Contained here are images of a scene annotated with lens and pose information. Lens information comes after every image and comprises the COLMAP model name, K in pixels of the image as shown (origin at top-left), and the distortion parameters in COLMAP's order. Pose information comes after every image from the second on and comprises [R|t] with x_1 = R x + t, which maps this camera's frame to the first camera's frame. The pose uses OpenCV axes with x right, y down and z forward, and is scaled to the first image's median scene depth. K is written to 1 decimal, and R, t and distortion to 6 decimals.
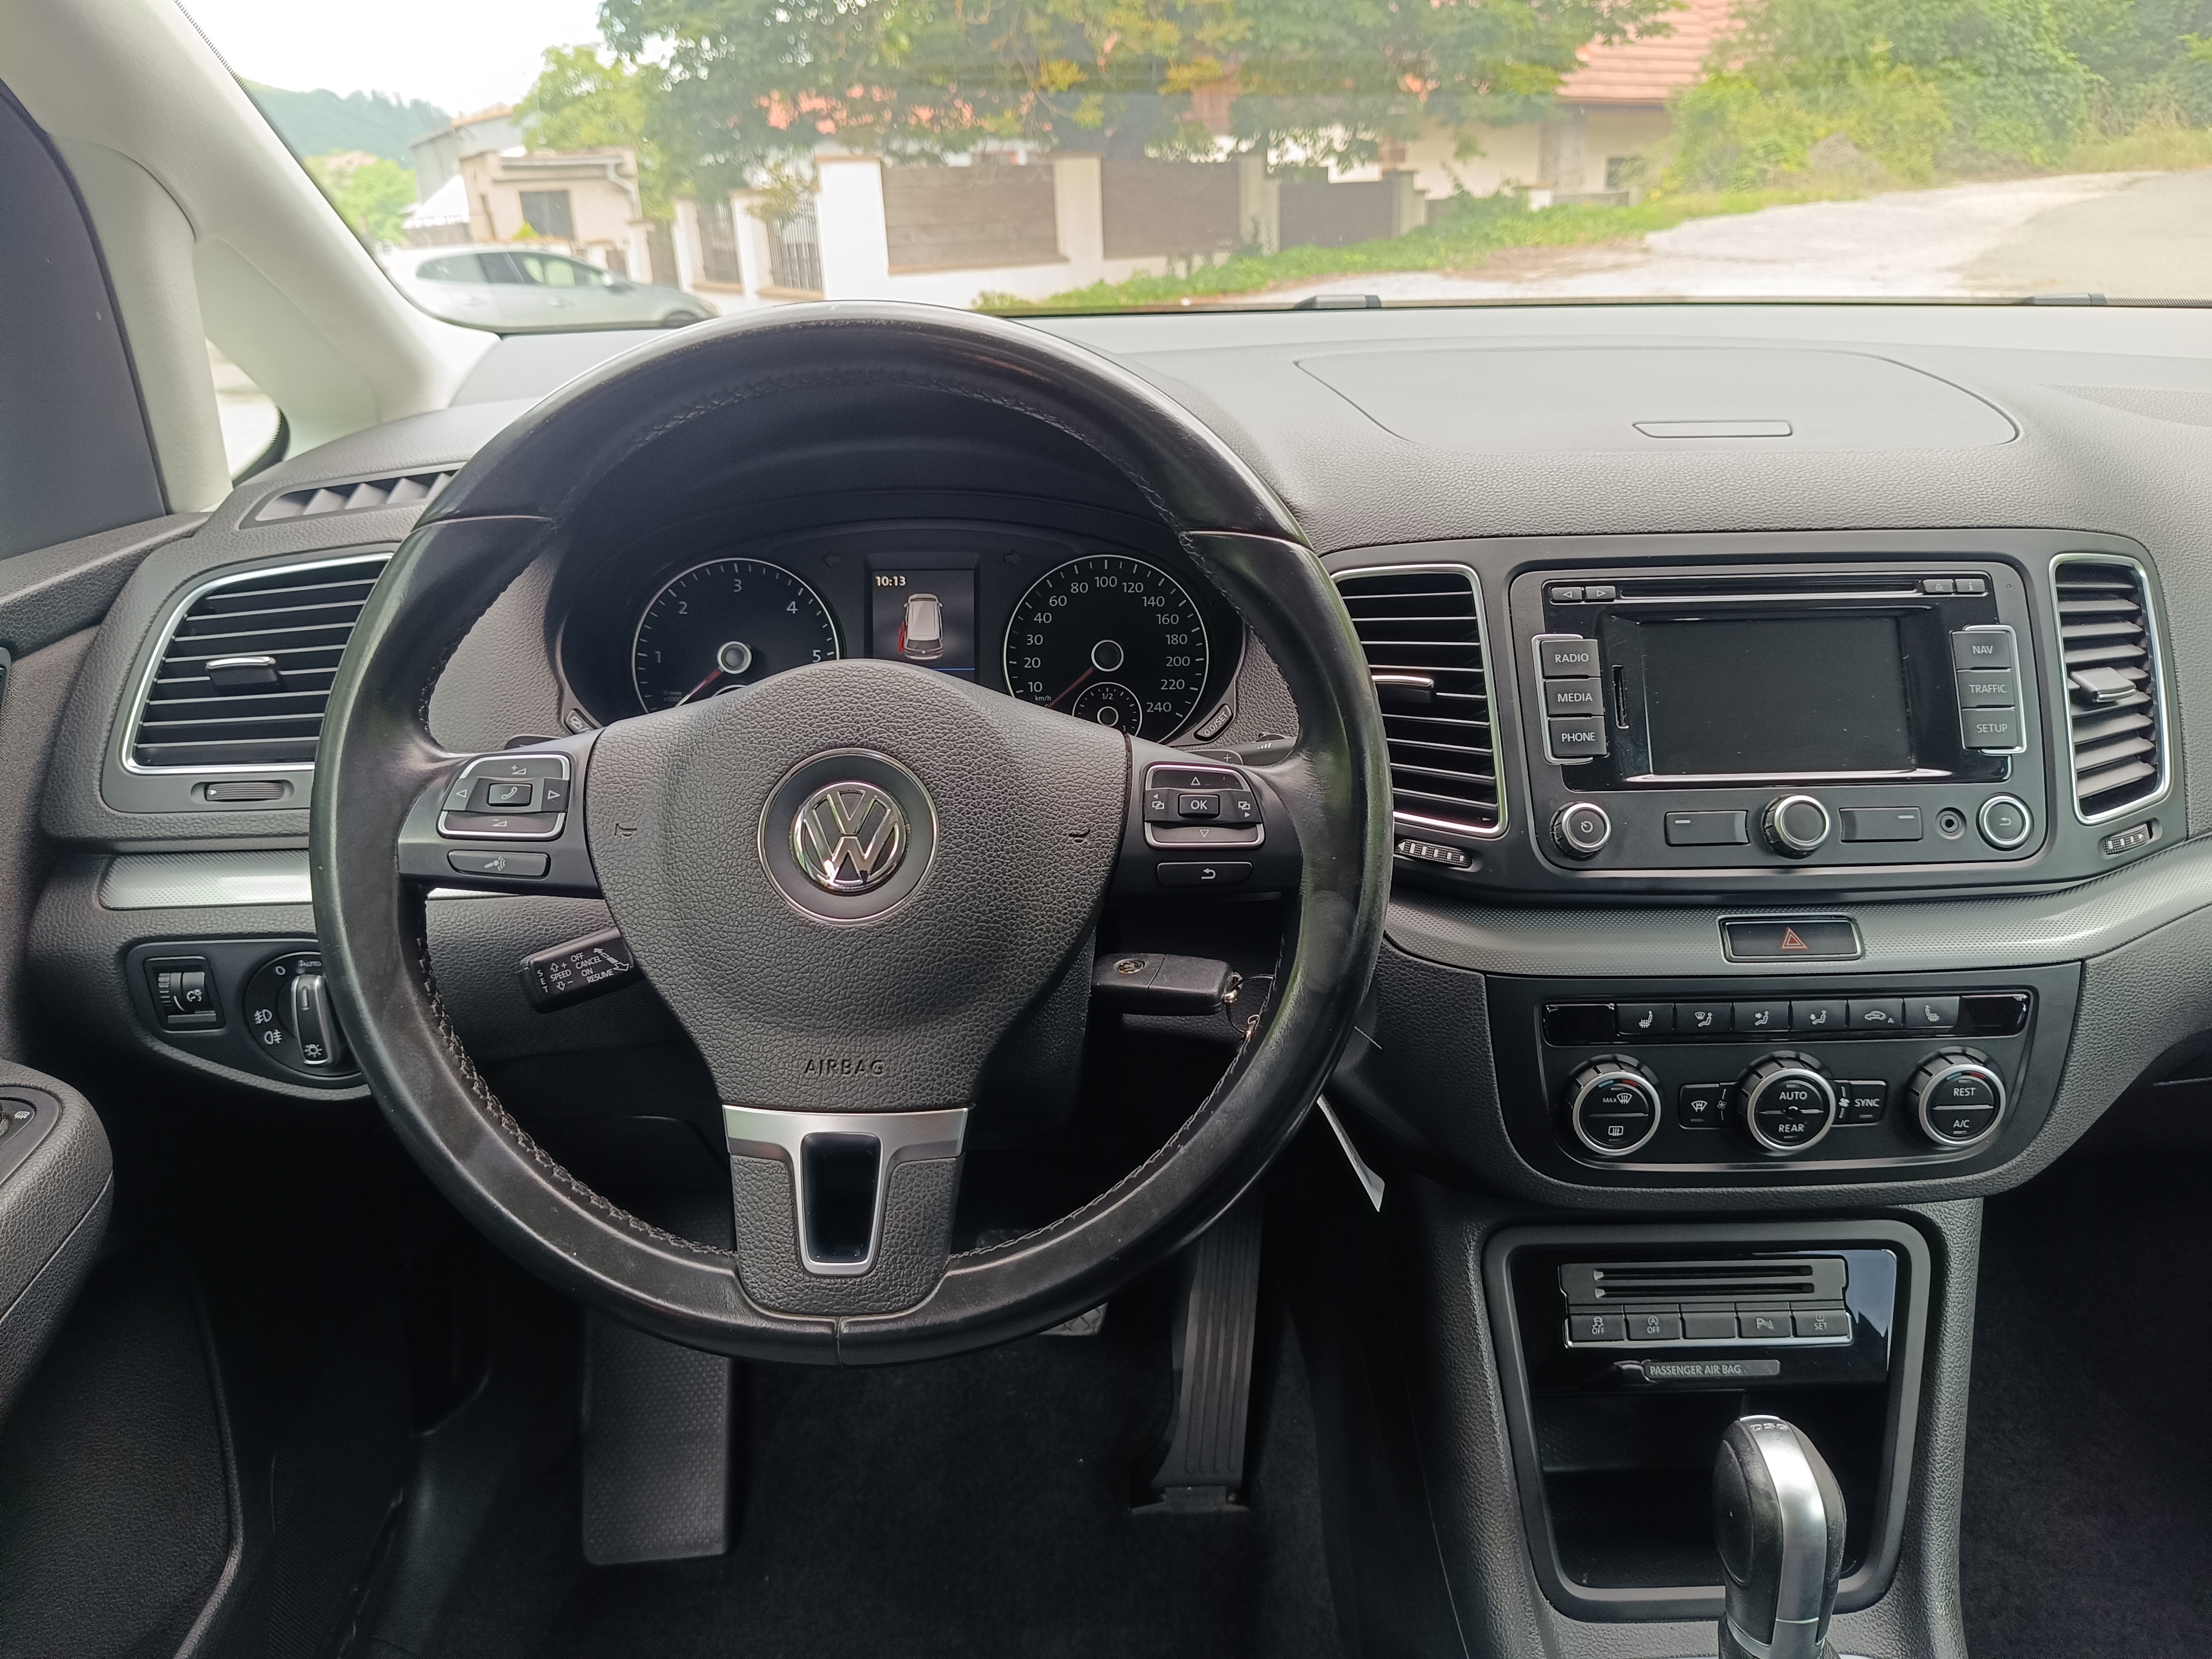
lens RADIAL K [[1441.3, 0, 1121.3], [0, 1441.3, 828.9], [0, 0, 1]] dist [0.025163, -0.018070]
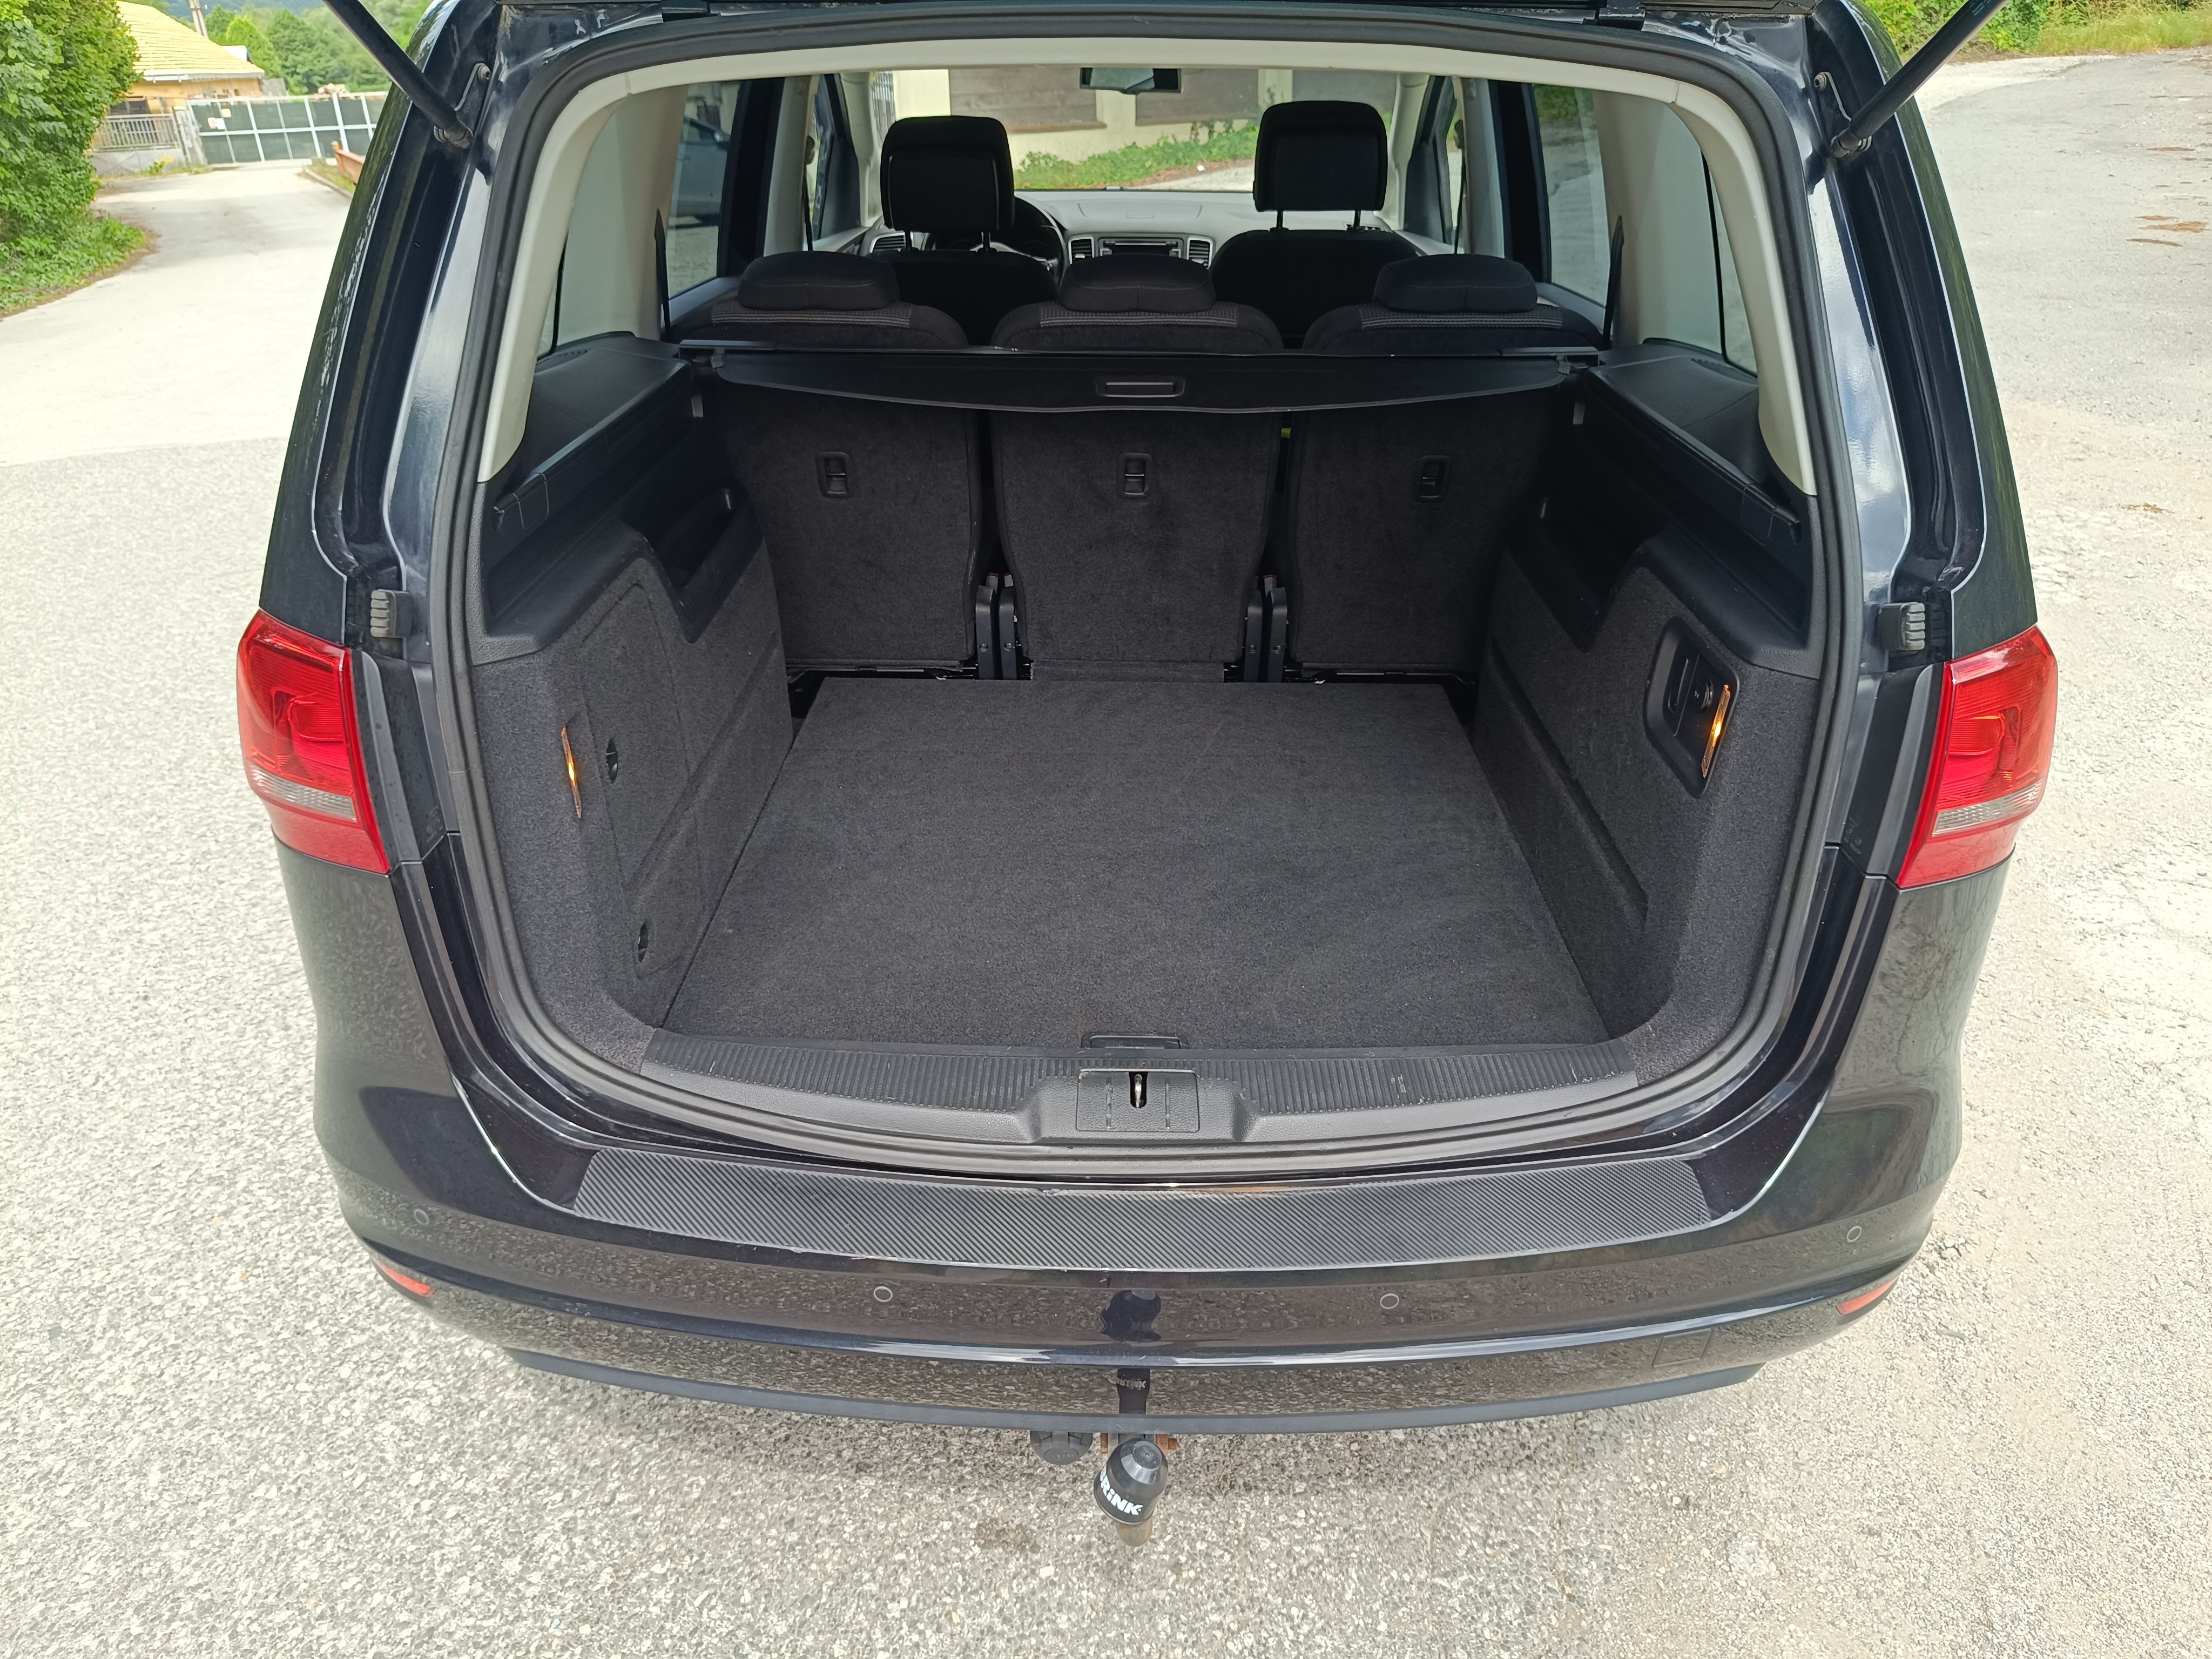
lens RADIAL K [[1441.3, 0, 1111.3], [0, 1441.3, 807.2], [0, 0, 1]] dist [0.025163, -0.018070]
pose [[0.998914, 0.032815, -0.033083, 0.531415], [-0.030296, 0.996800, 0.073966, 1.452141], [0.035404, -0.072884, 0.996712, -4.358539]]
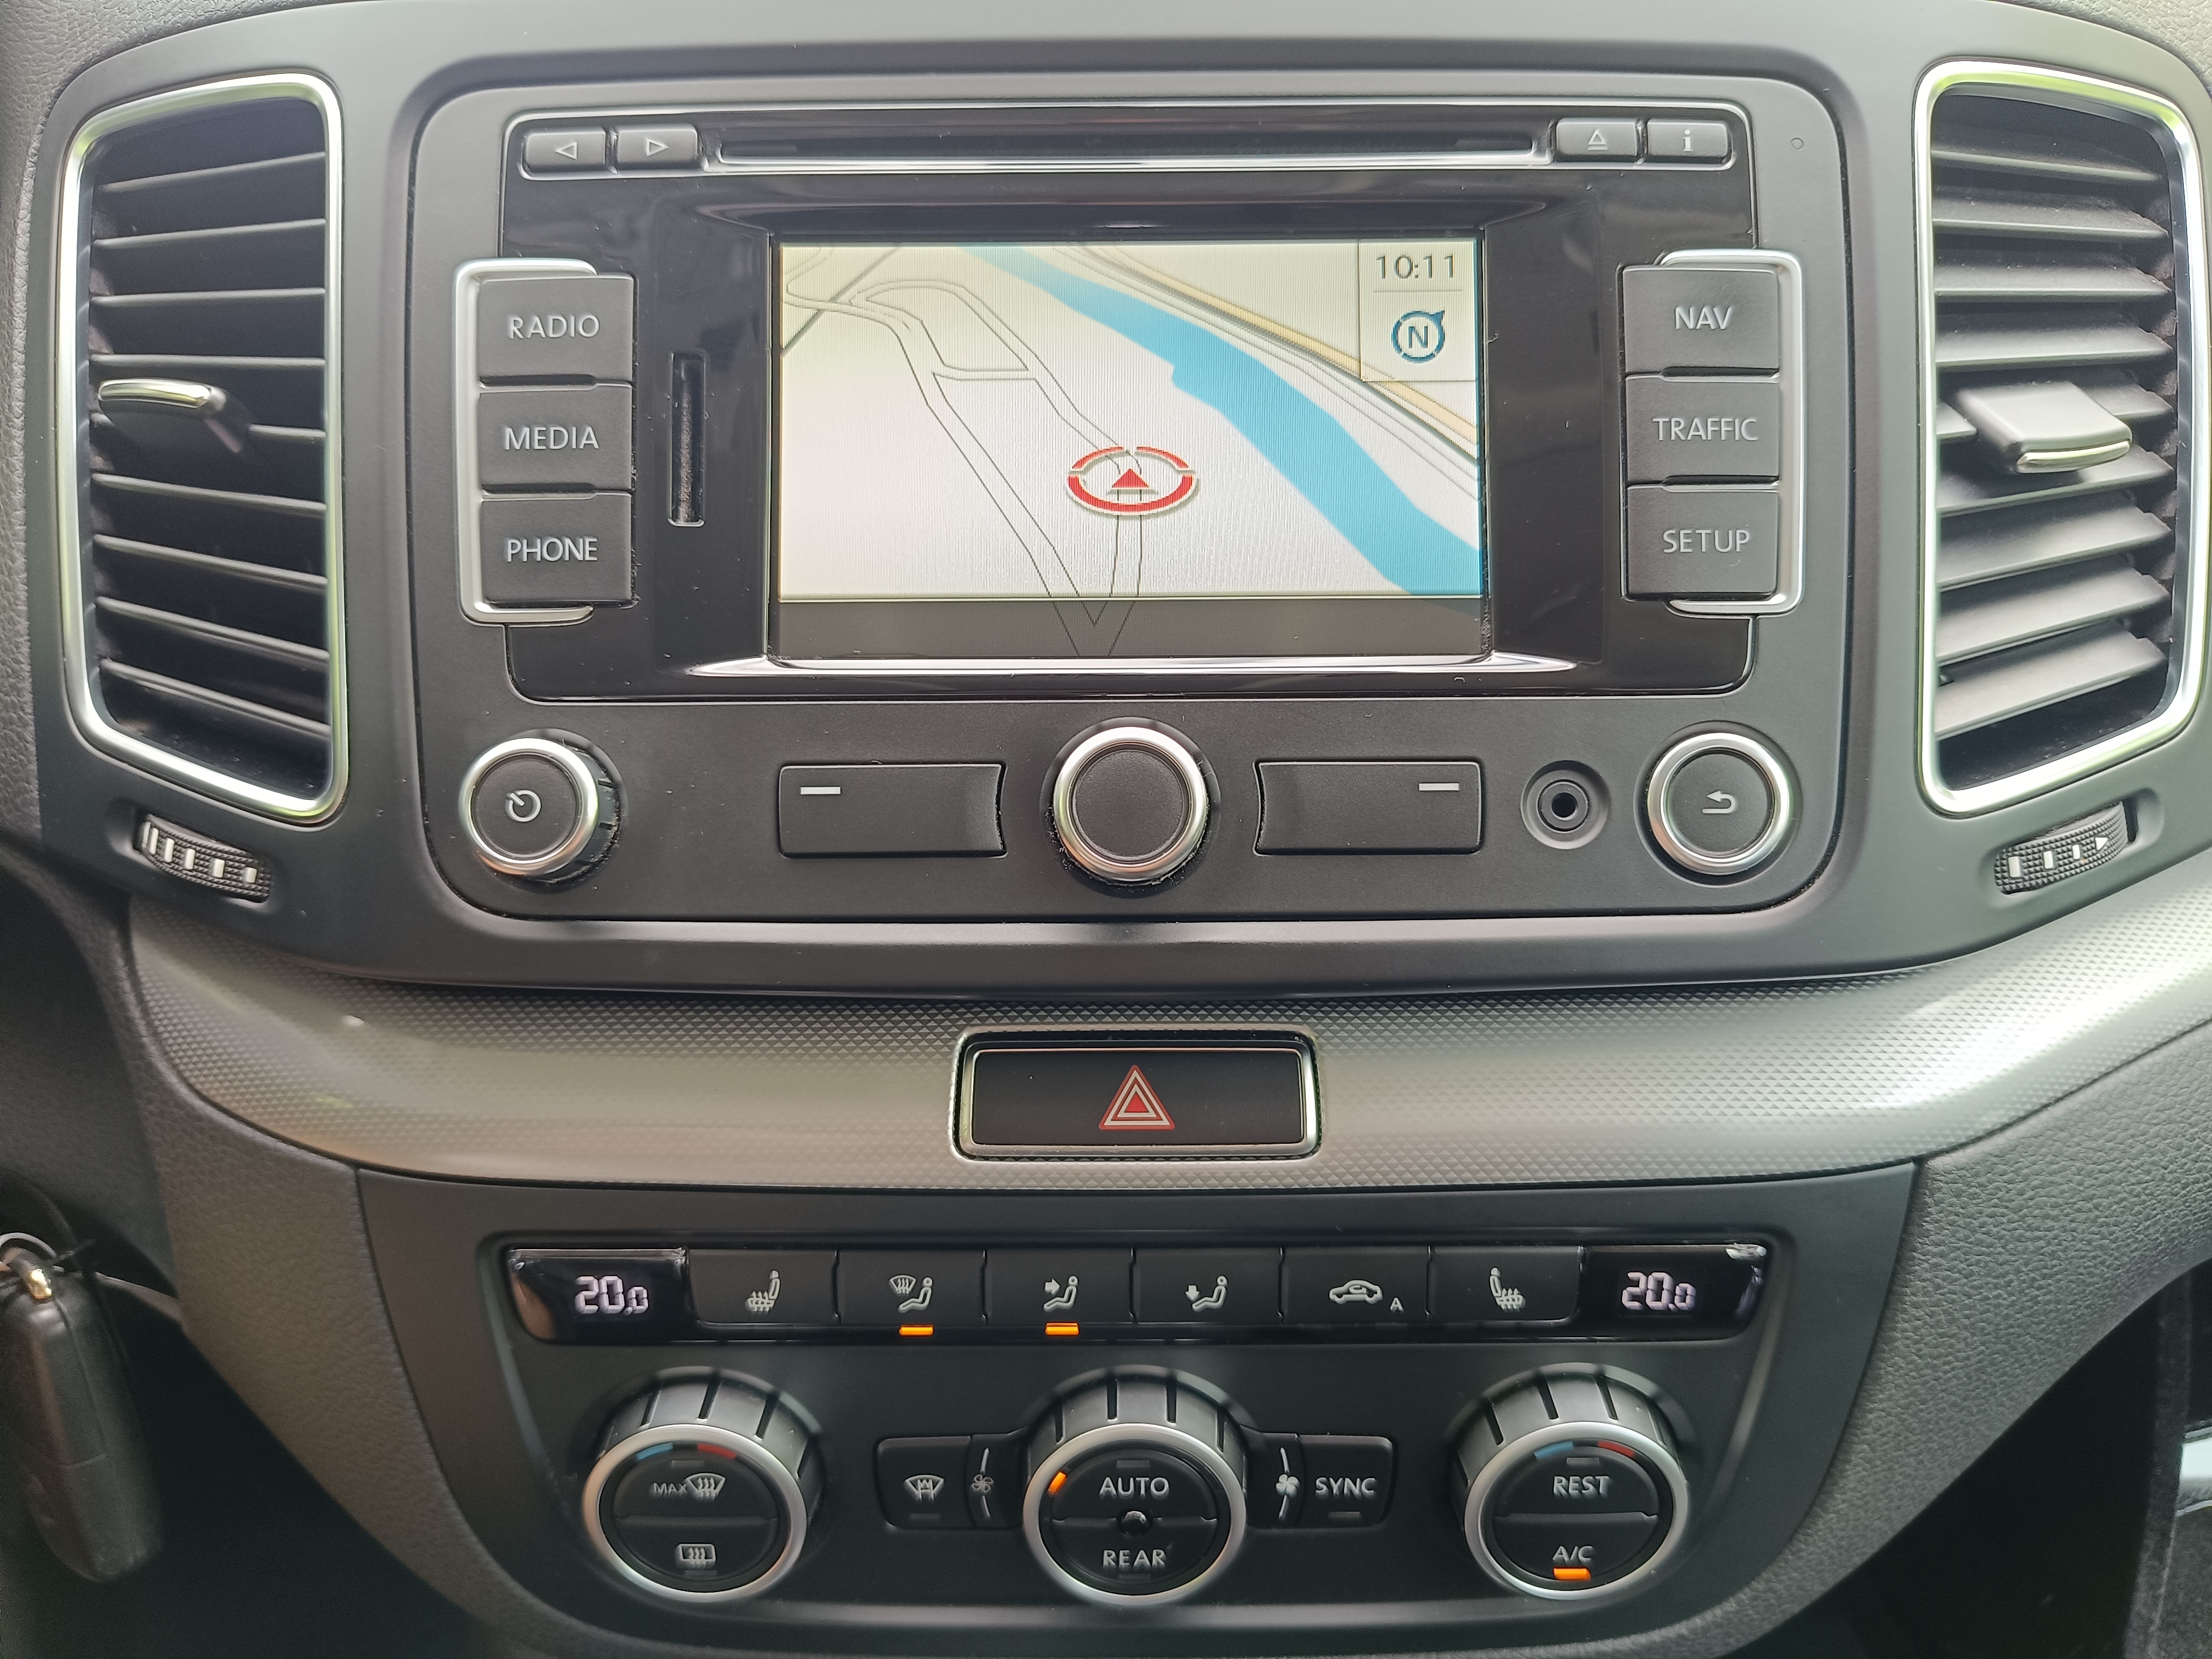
lens RADIAL K [[1441.3, 0, 1101.9], [0, 1441.3, 816.1], [0, 0, 1]] dist [0.025163, -0.018070]
pose [[0.999434, 0.018441, -0.028153, 0.442942], [-0.015146, 0.993472, 0.113069, -0.038275], [0.030054, -0.112579, 0.993188, 0.605705]]
